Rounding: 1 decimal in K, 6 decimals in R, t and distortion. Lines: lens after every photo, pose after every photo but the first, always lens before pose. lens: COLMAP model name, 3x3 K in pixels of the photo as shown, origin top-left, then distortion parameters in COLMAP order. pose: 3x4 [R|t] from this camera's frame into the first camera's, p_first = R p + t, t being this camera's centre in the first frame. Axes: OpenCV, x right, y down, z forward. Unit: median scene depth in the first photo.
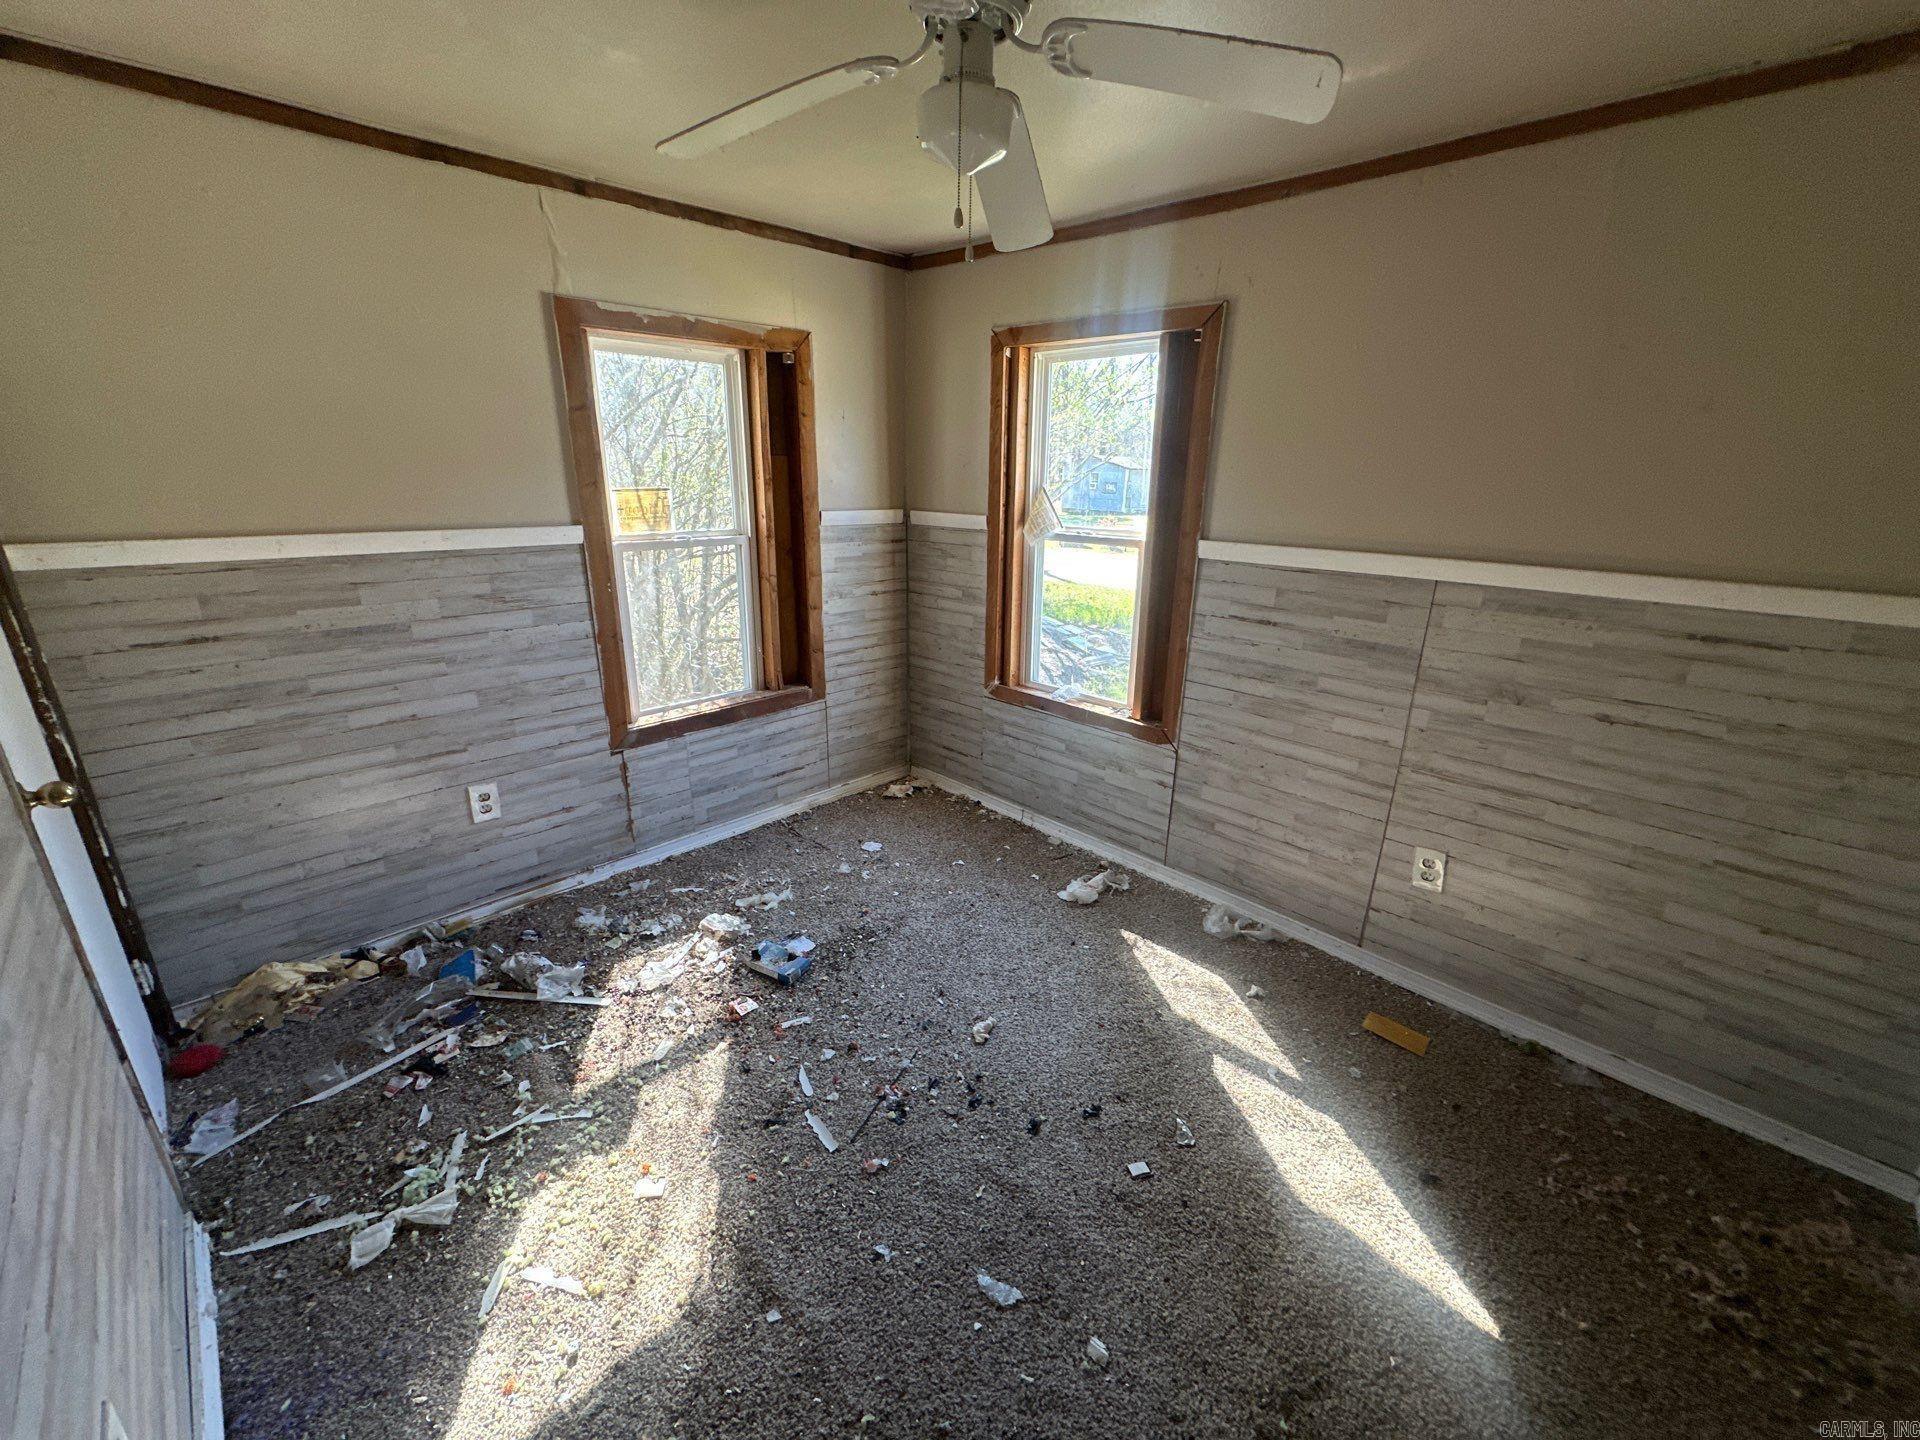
lens RADIAL K [[775.0, 0, 960.0], [0, 775.0, 720.0], [0, 0, 1]] dist [0.000285, -0.000226]
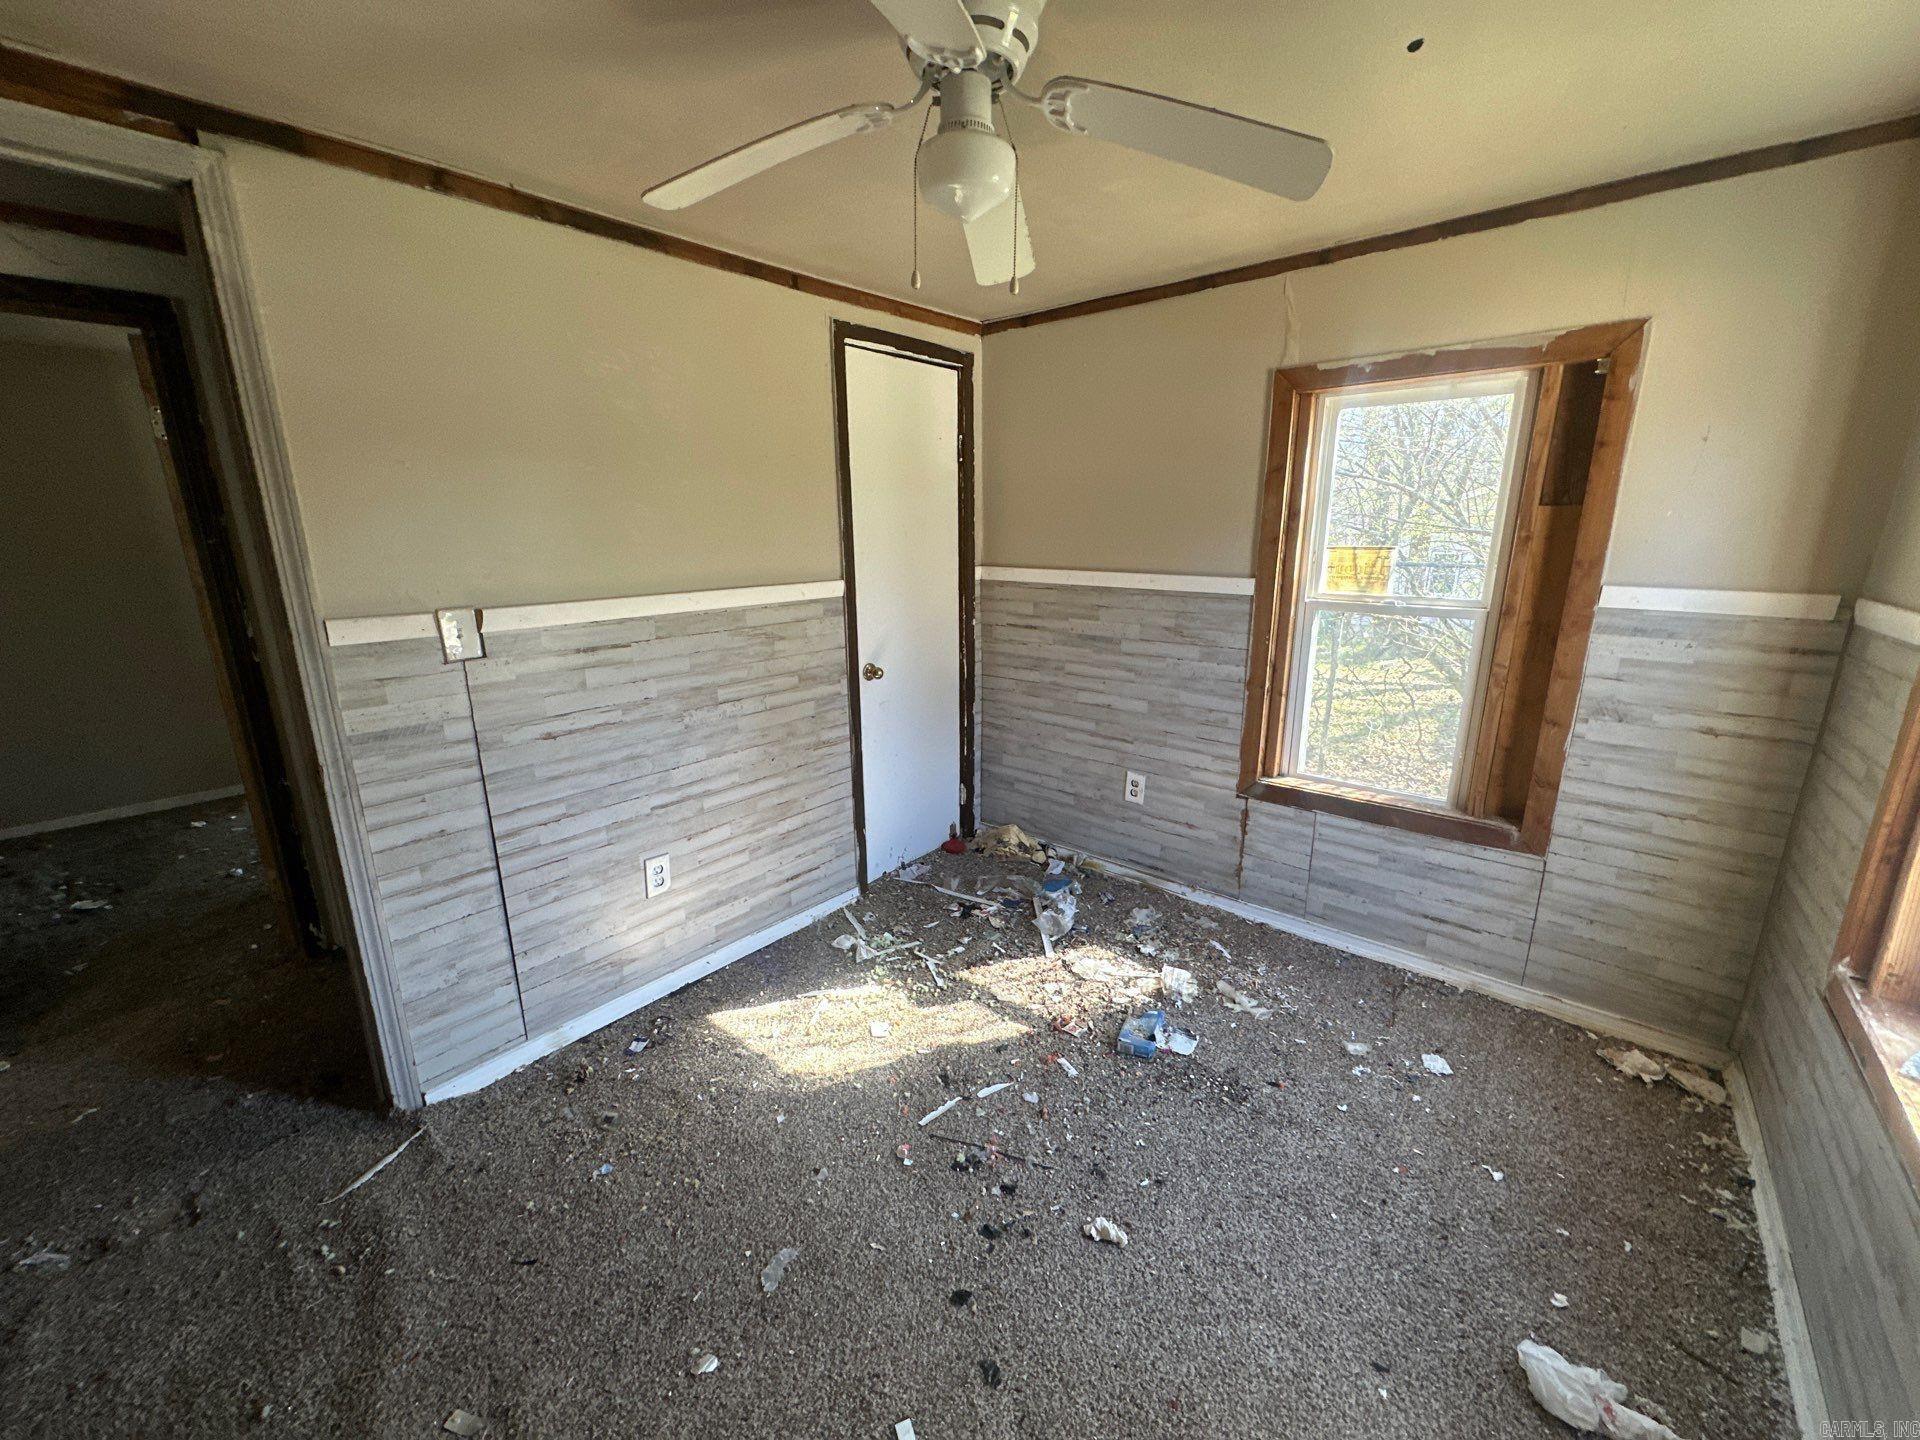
lens RADIAL K [[775.0, 0, 960.0], [0, 775.0, 720.0], [0, 0, 1]] dist [0.000285, -0.000226]
pose [[0.073049, 0.227557, -0.971021, 0.524492], [-0.306102, 0.931745, 0.195325, -0.144829], [0.949192, 0.282963, 0.137719, 0.492929]]
